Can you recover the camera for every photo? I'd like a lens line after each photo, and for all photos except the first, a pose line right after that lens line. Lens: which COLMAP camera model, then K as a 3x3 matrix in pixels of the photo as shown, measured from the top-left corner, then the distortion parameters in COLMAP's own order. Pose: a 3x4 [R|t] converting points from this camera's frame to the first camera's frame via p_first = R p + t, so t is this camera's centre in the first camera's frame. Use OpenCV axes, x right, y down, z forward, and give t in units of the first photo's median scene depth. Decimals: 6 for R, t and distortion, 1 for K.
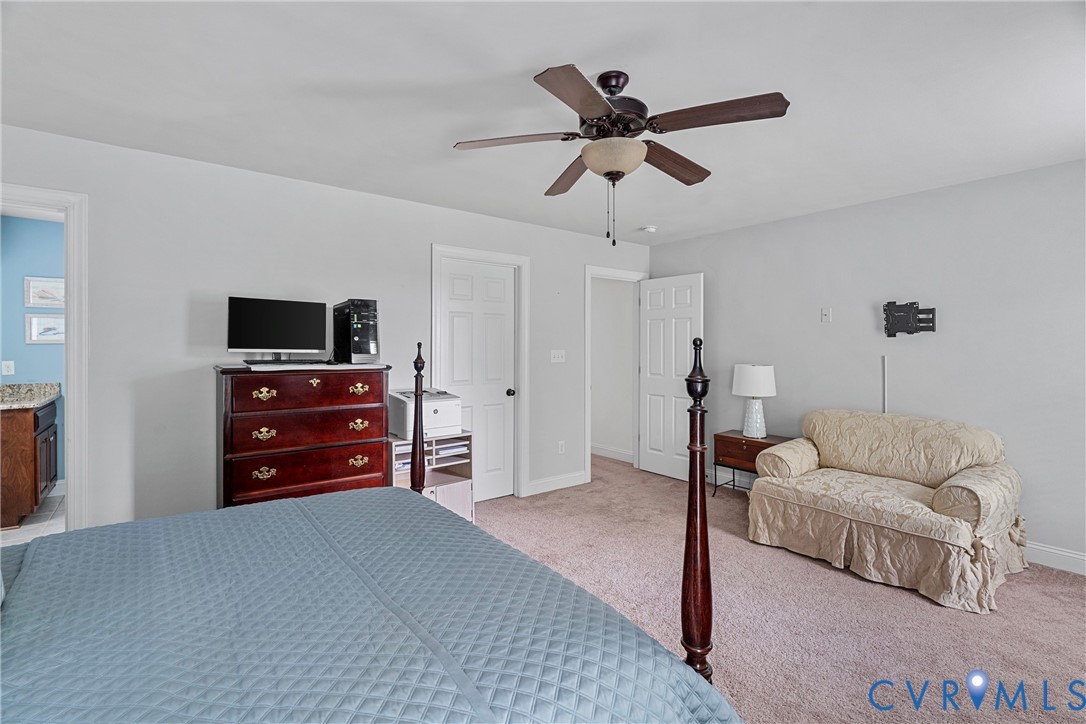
lens RADIAL K [[489.1, 0, 544.4], [0, 489.1, 353.7], [0, 0, 1]] dist [-0.009922, 0.001429]
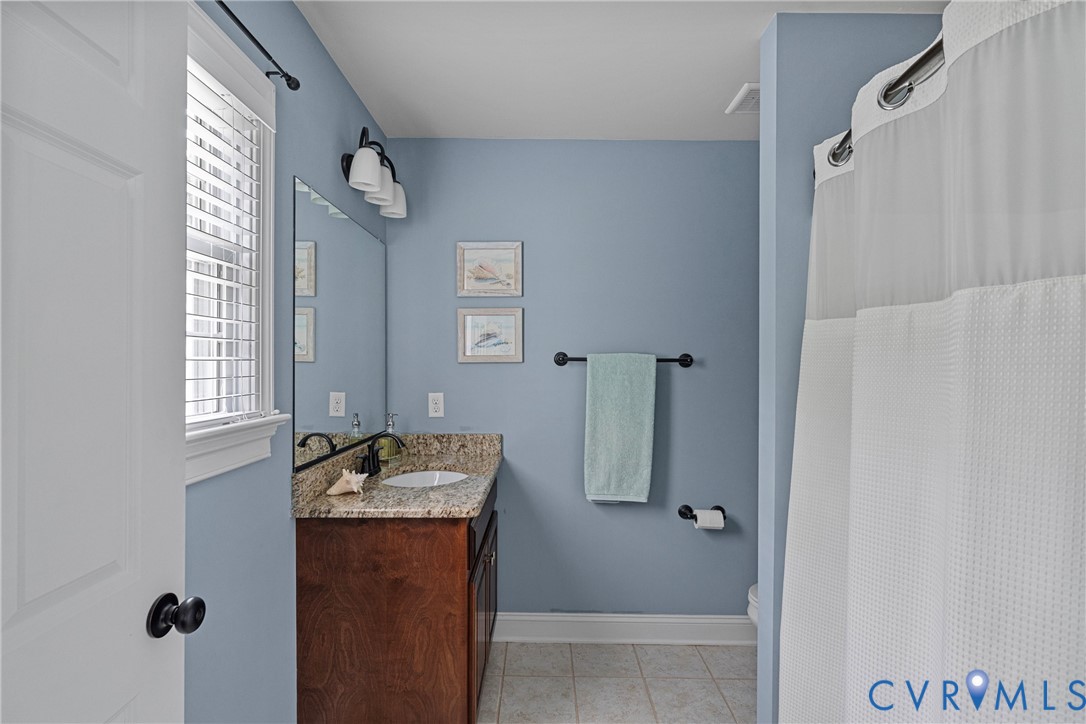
lens RADIAL K [[511.0, 0, 542.1], [0, 511.0, 362.9], [0, 0, 1]] dist [-0.001035, 0.000069]
pose [[0.785854, 0.004943, -0.618392, -0.631852], [-0.007603, 0.999970, -0.001669, -0.020088], [0.618365, 0.006013, 0.785868, 0.598619]]
